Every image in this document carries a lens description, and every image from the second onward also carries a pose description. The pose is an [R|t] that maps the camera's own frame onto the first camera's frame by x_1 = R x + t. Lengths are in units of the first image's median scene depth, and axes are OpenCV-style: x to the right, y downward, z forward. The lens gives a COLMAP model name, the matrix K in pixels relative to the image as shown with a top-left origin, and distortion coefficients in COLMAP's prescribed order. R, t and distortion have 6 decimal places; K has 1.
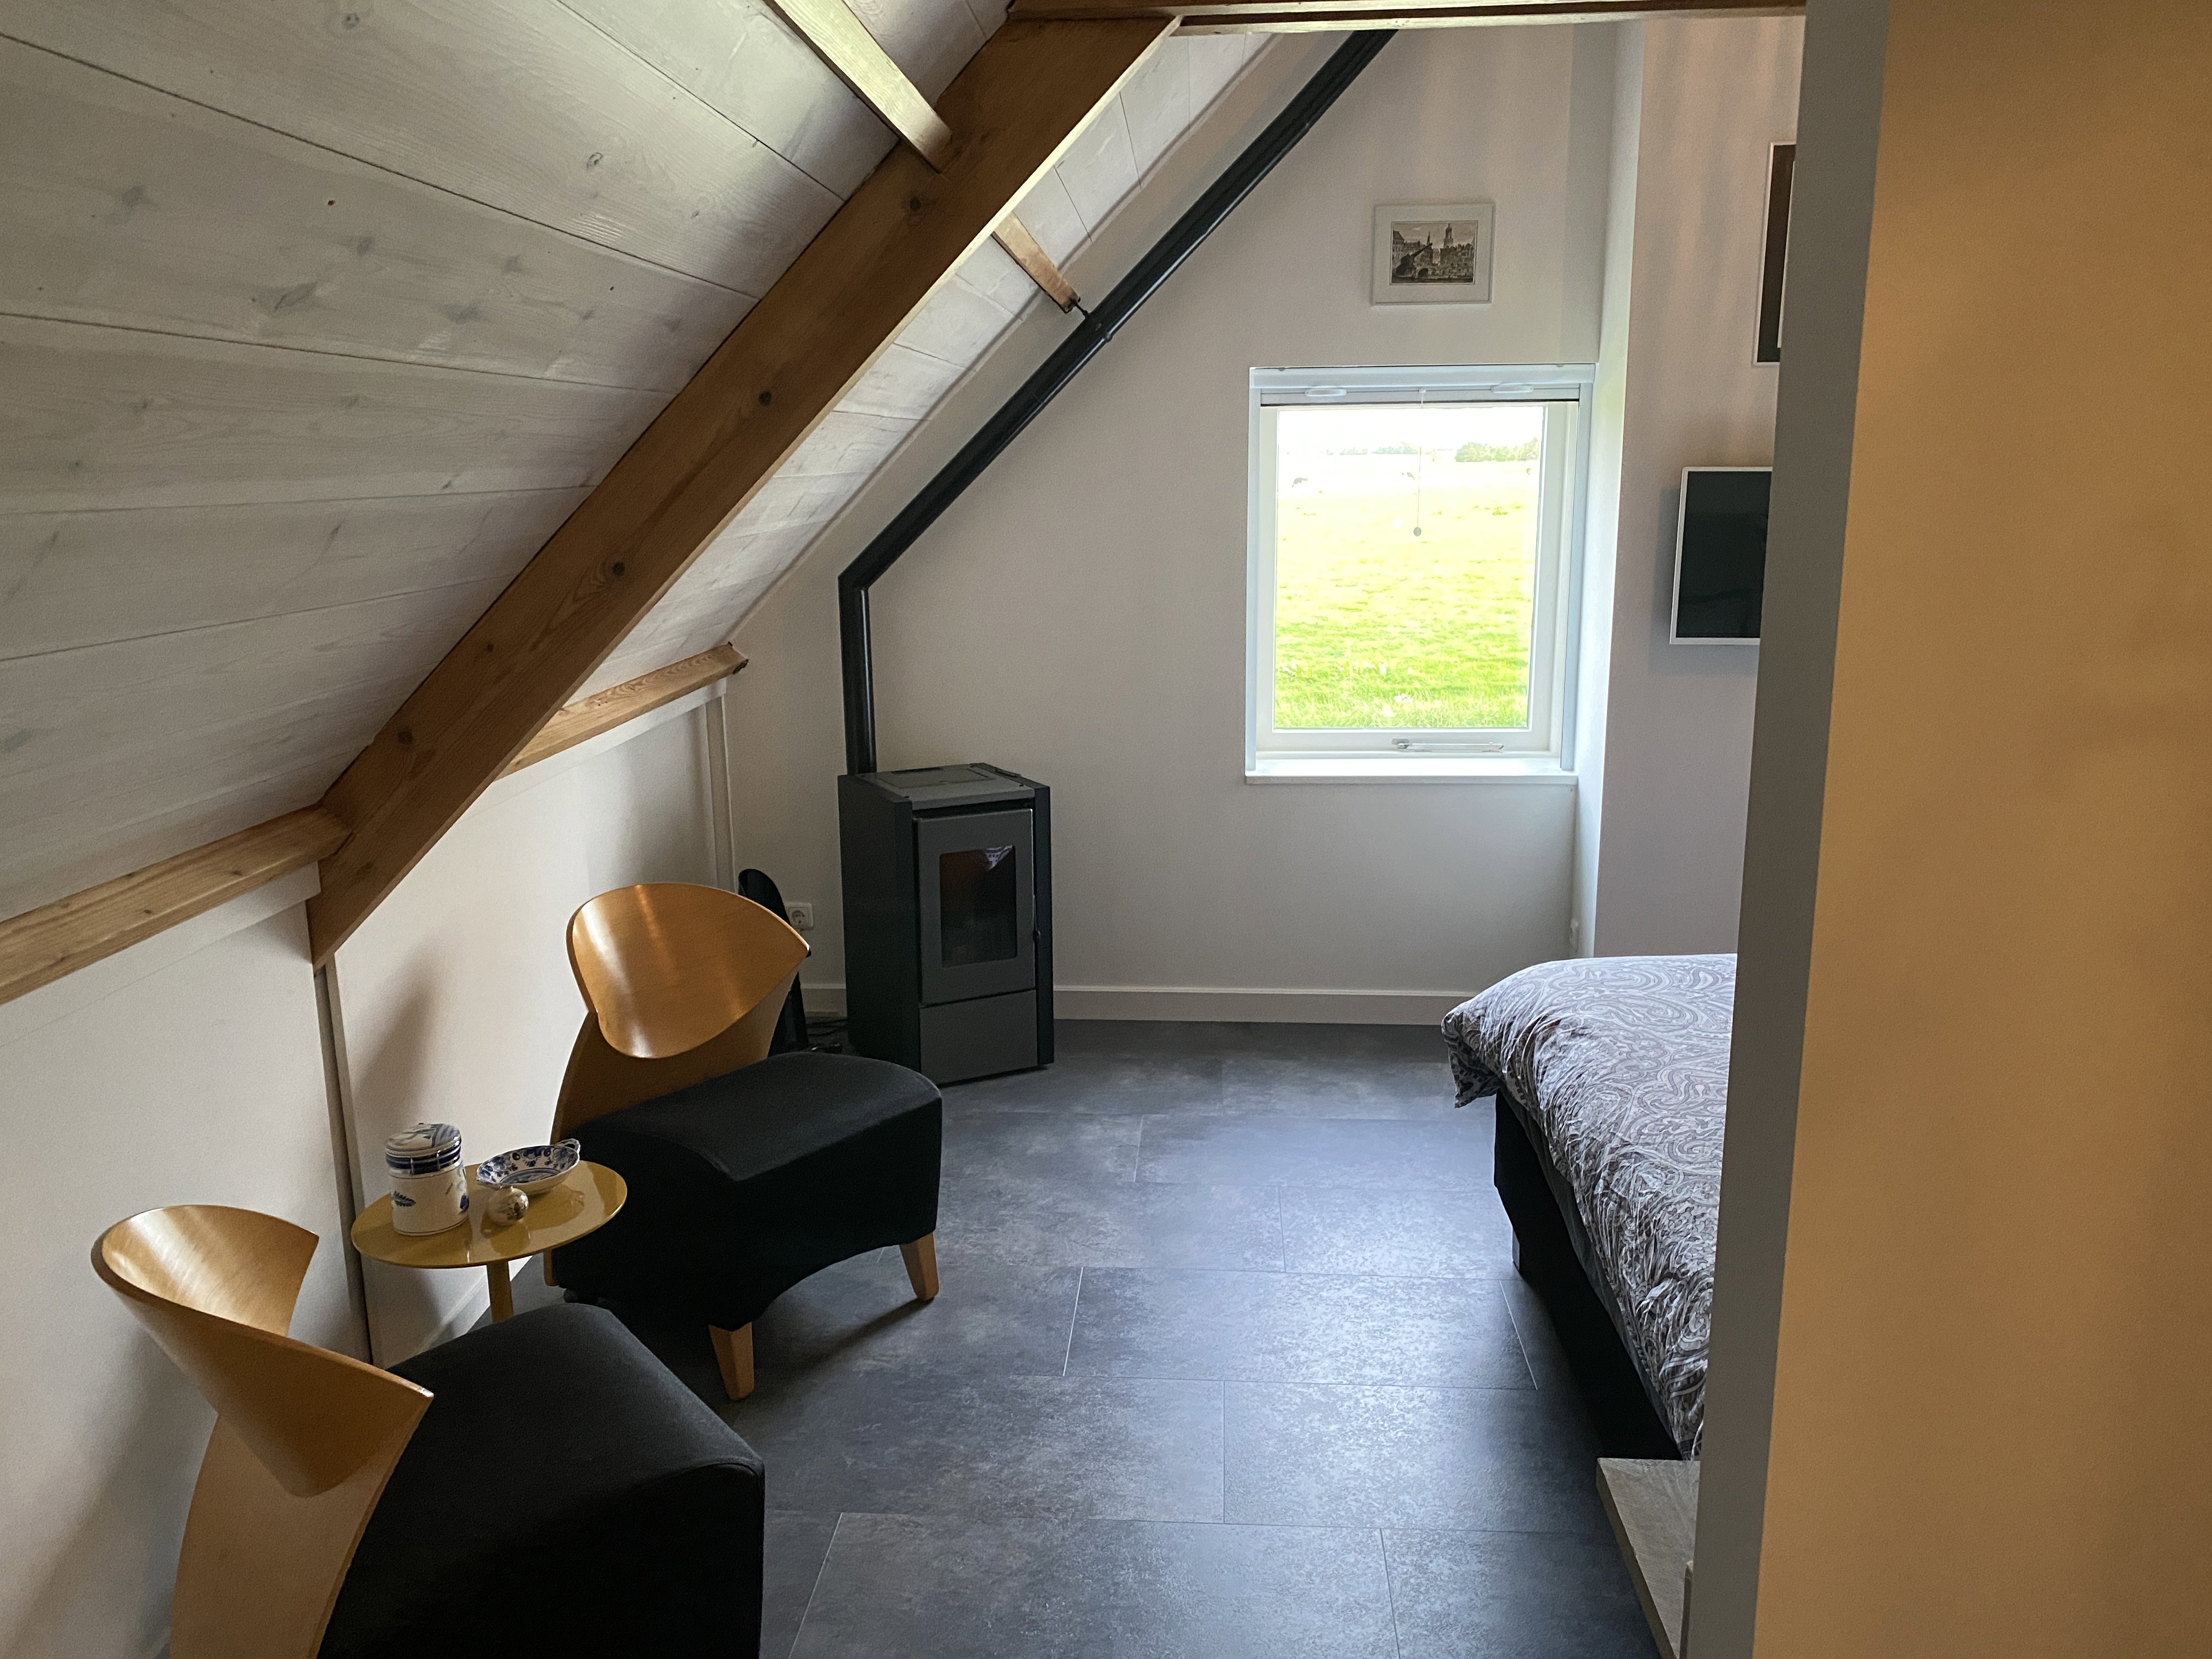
lens RADIAL K [[1685.9, 0, 1110.4], [0, 1685.9, 806.7], [0, 0, 1]] dist [0.175513, -0.480299]
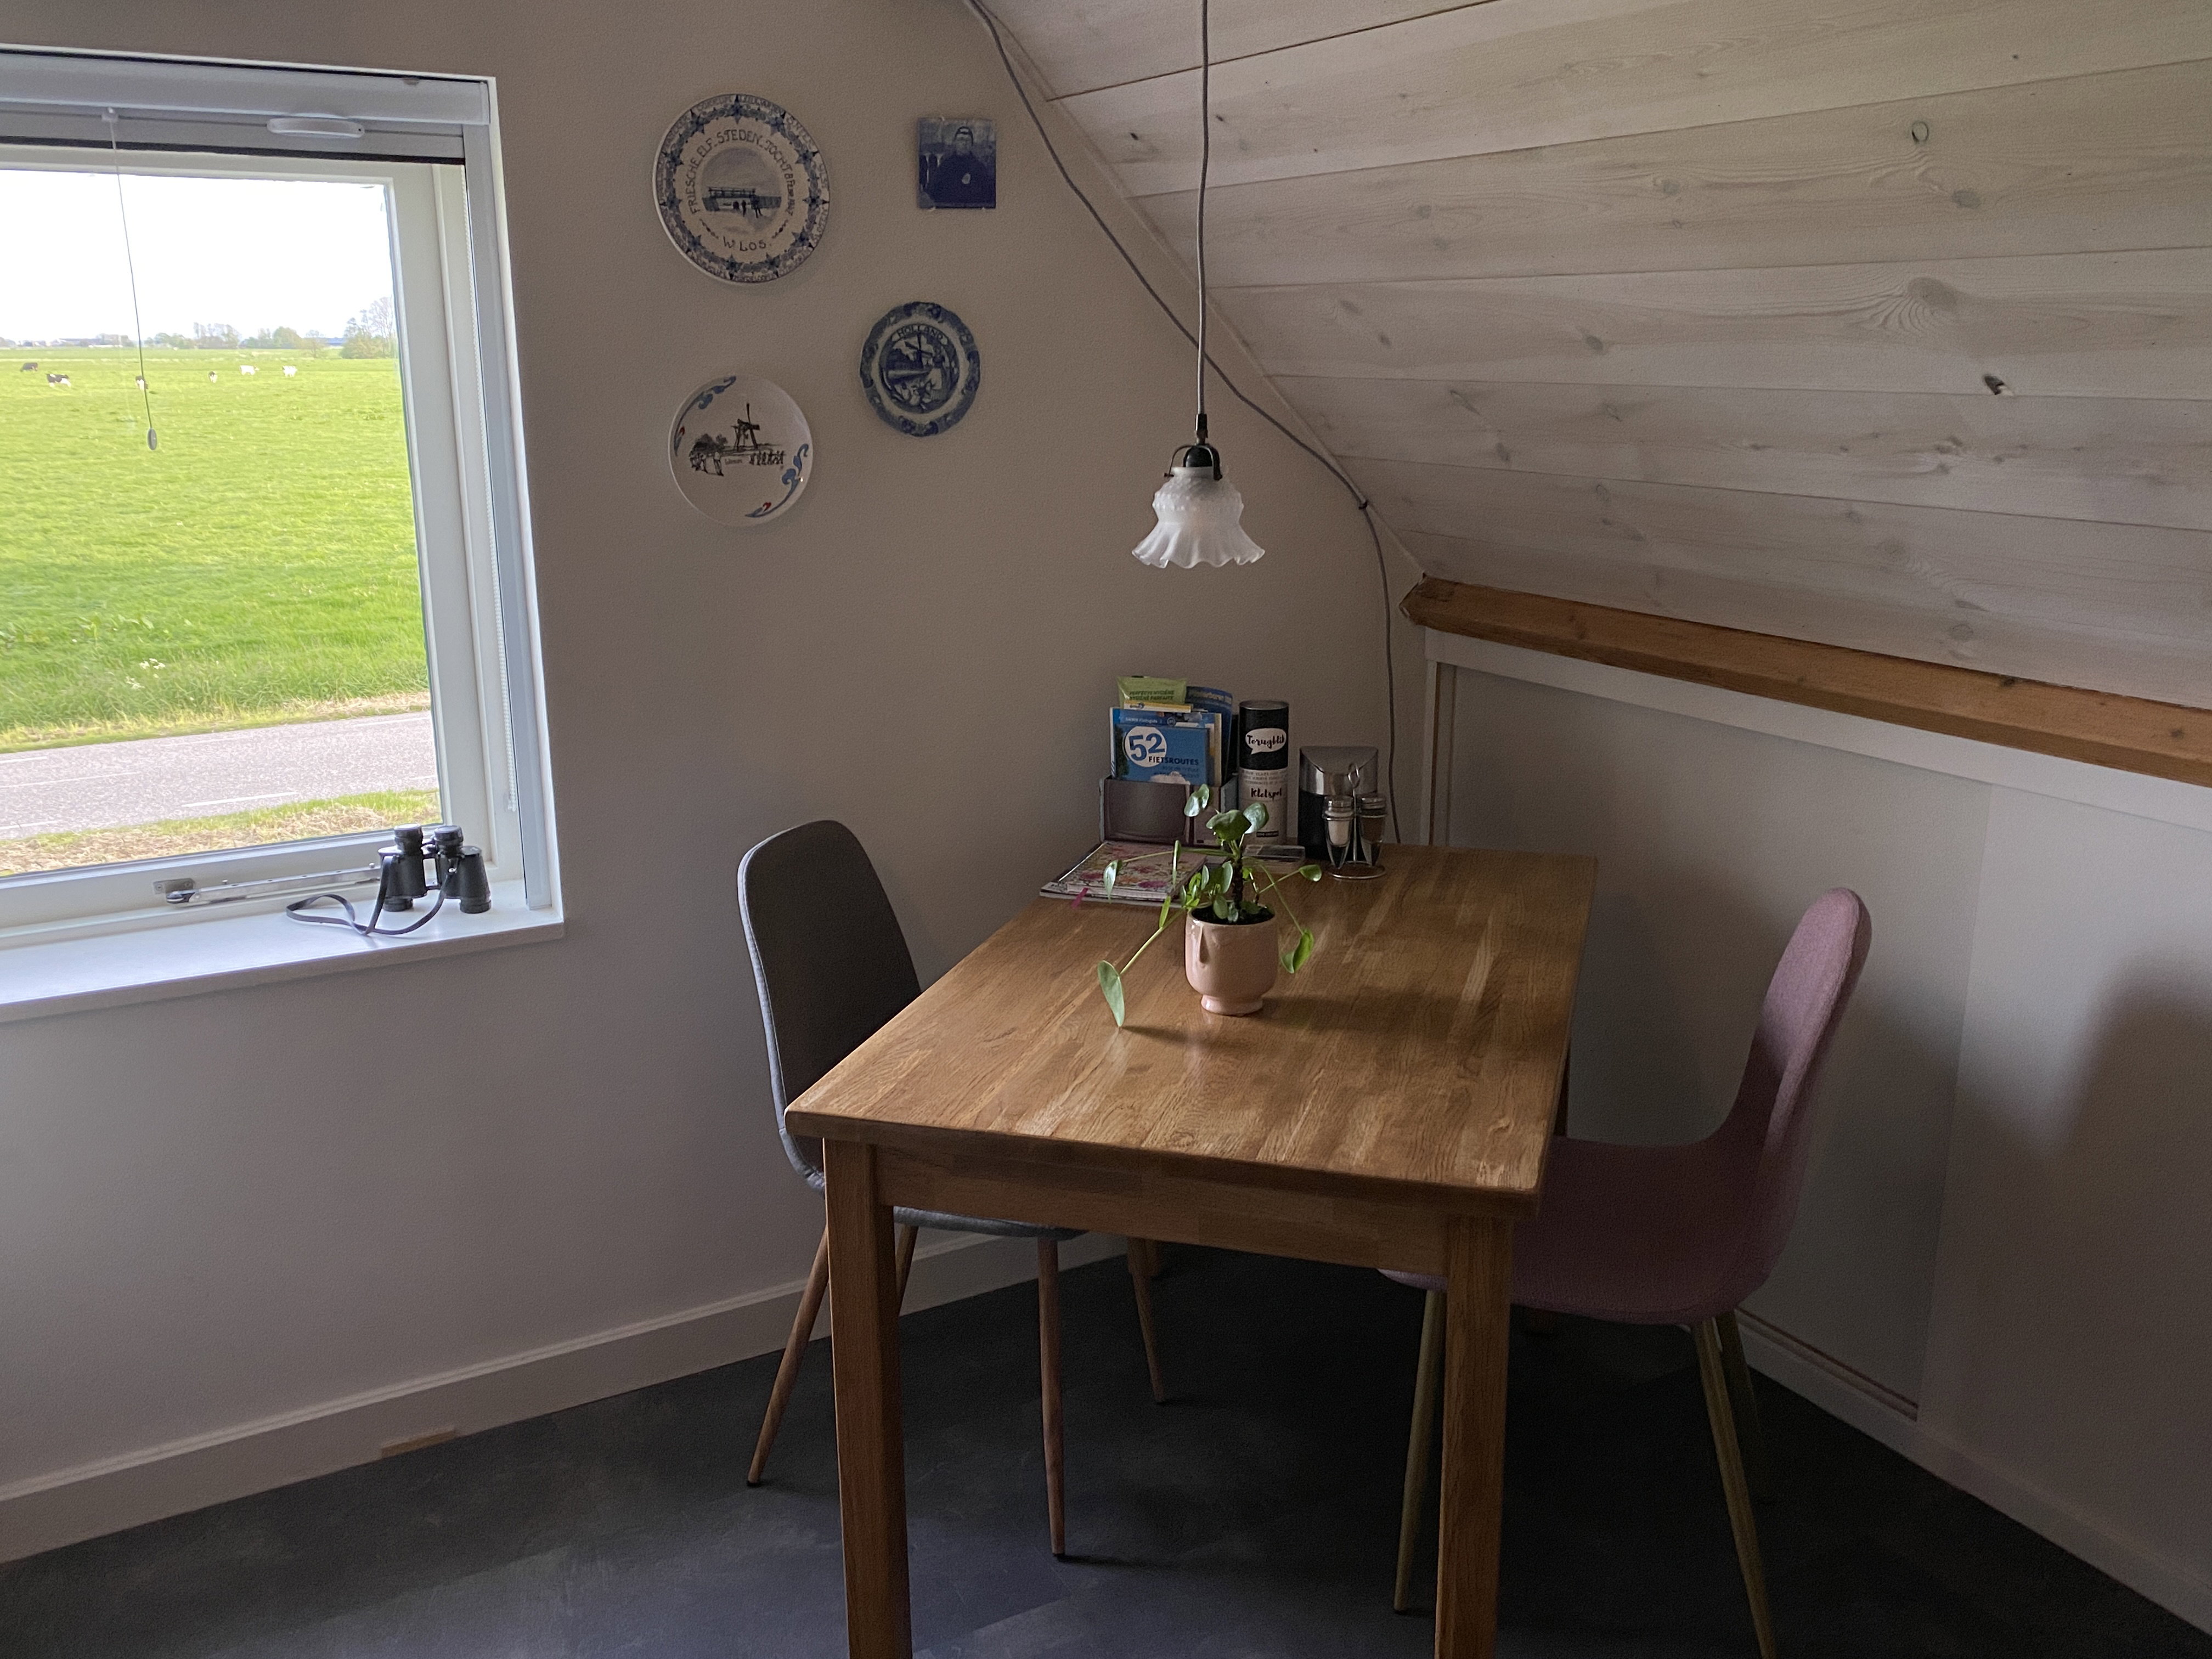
lens RADIAL K [[1853.6, 0, 1122.3], [0, 1853.6, 816.8], [0, 0, 1]] dist [0.029532, -0.043822]
pose [[0.837800, -0.130012, 0.530272, 0.645034], [0.107360, 0.991502, 0.073474, -0.084237], [-0.535318, -0.004626, 0.844638, 0.510542]]
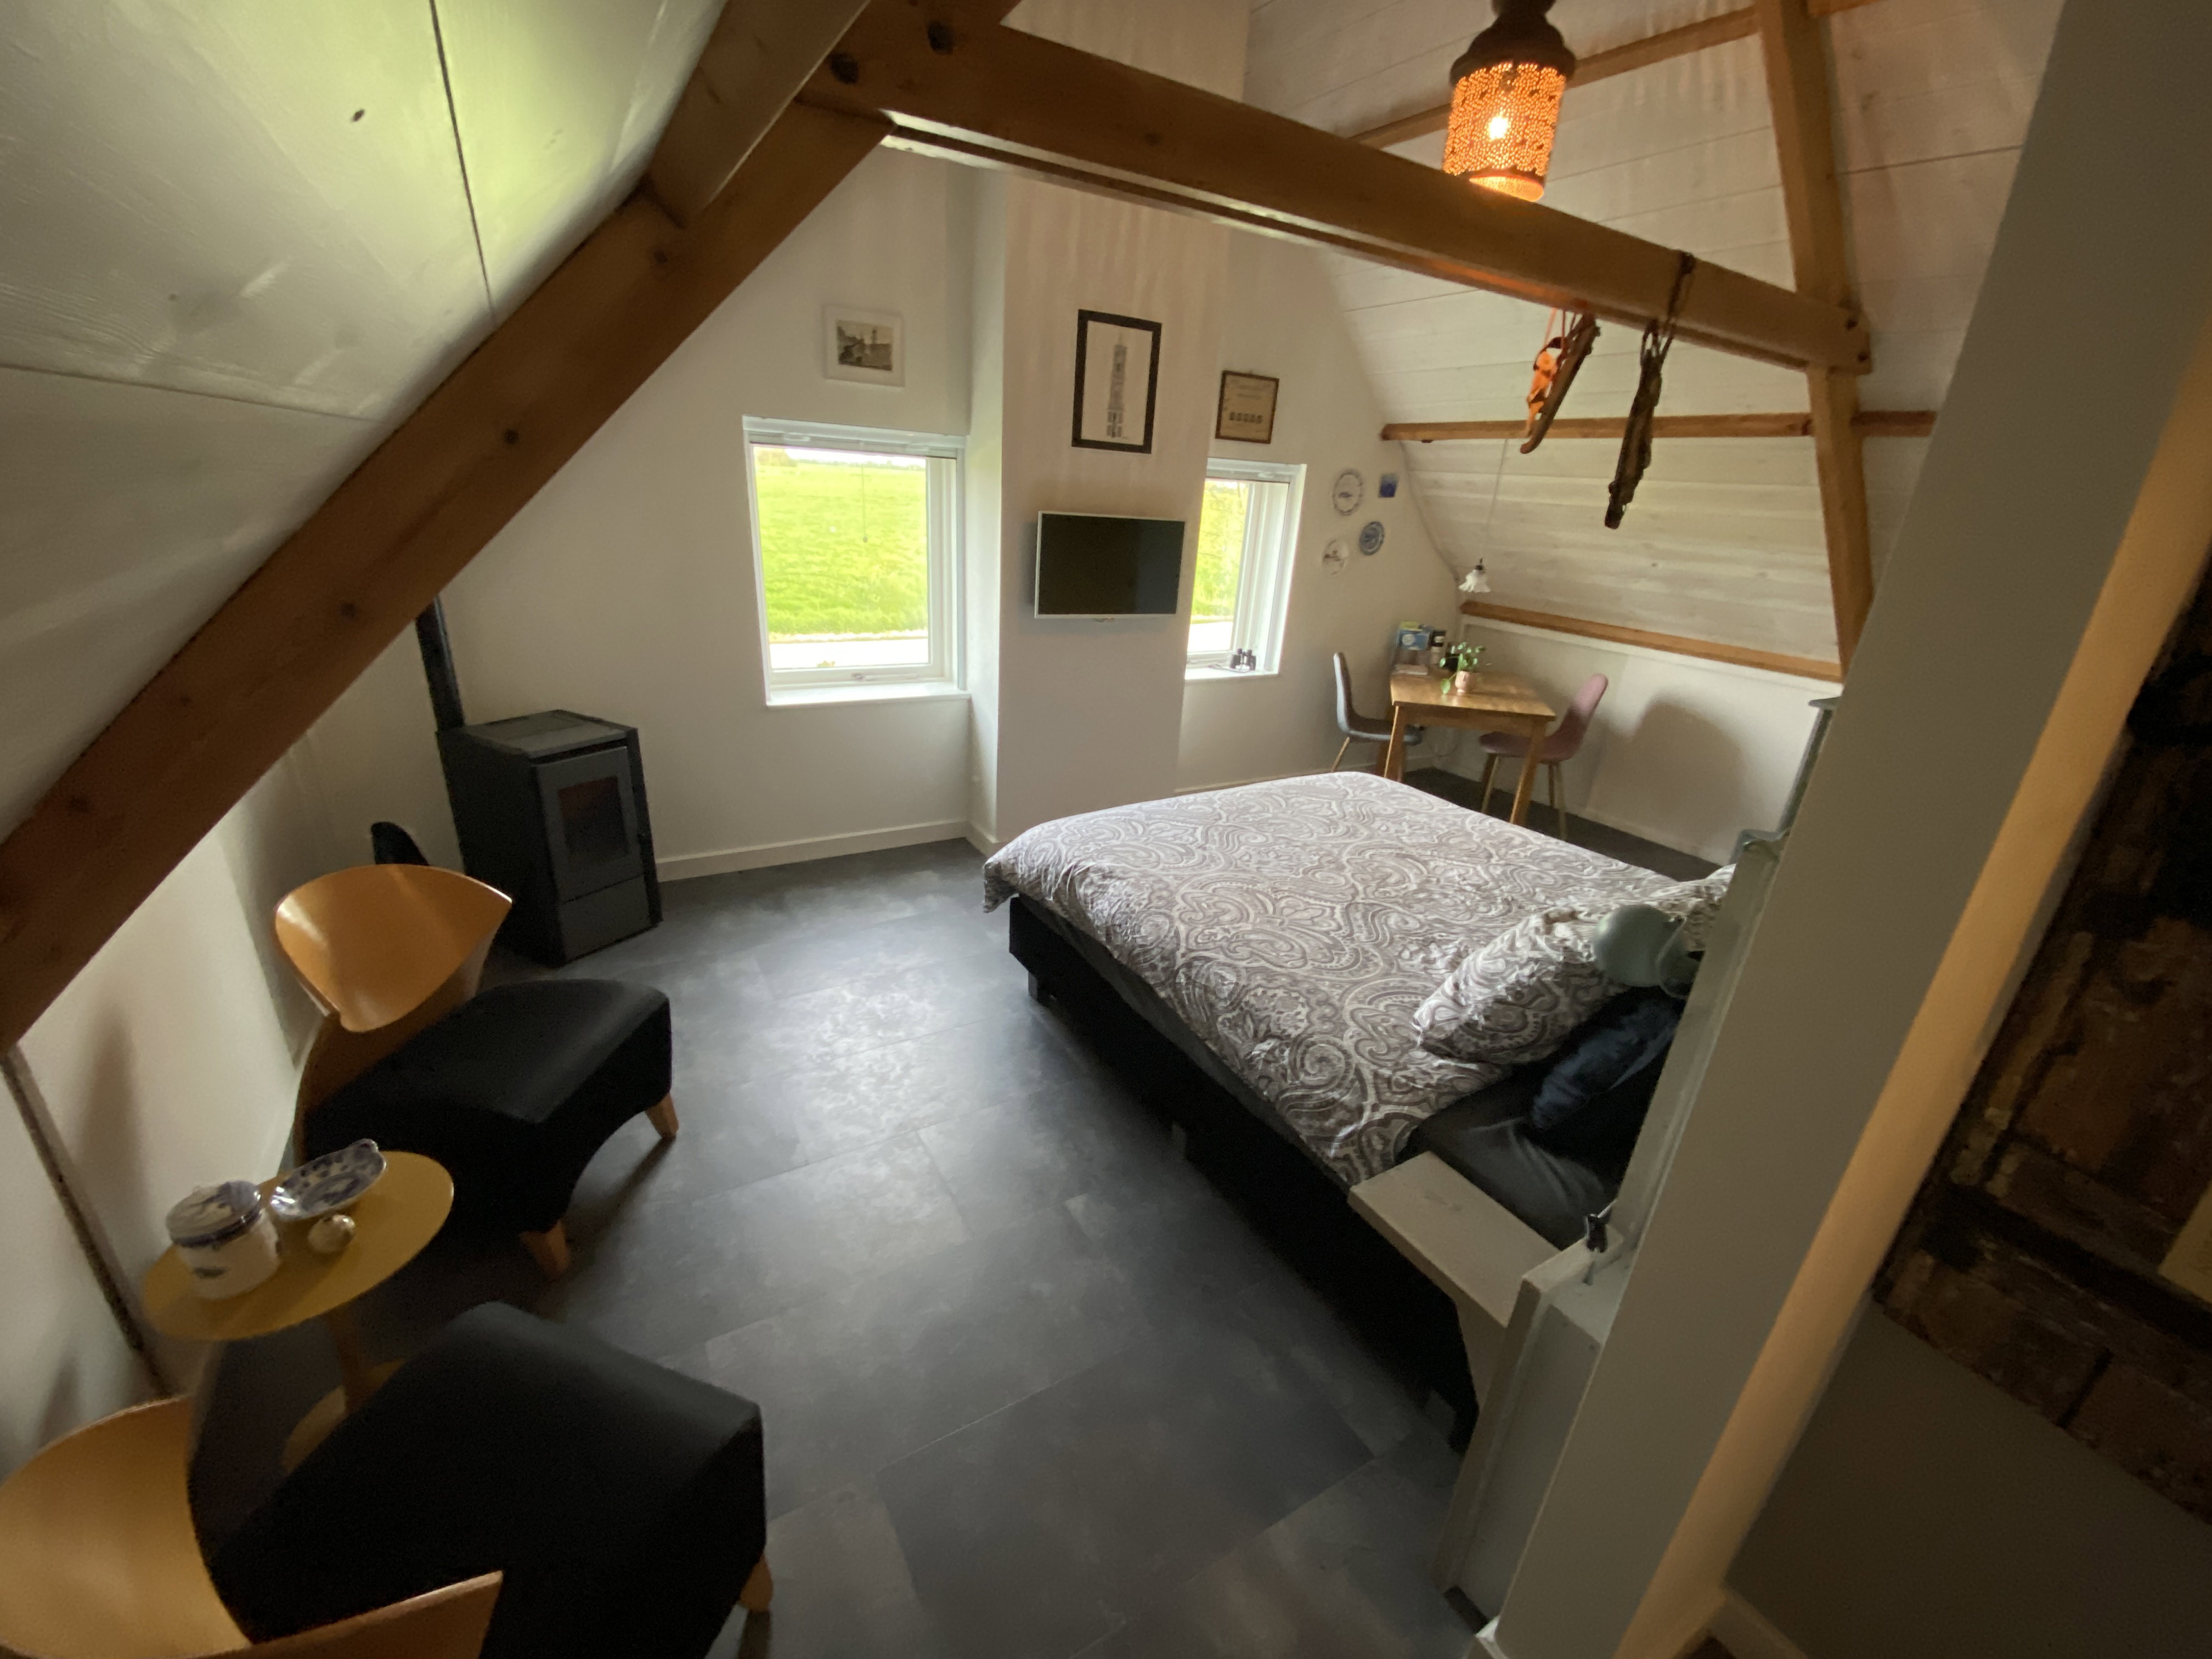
lens RADIAL K [[893.1, 0, 1106.0], [0, 893.1, 829.5], [0, 0, 1]] dist [0.035874, -0.032827]
pose [[0.823467, -0.148999, 0.547450, -0.150399], [0.047095, 0.979521, 0.195755, -0.062842], [-0.565406, -0.135416, 0.813620, 0.213273]]
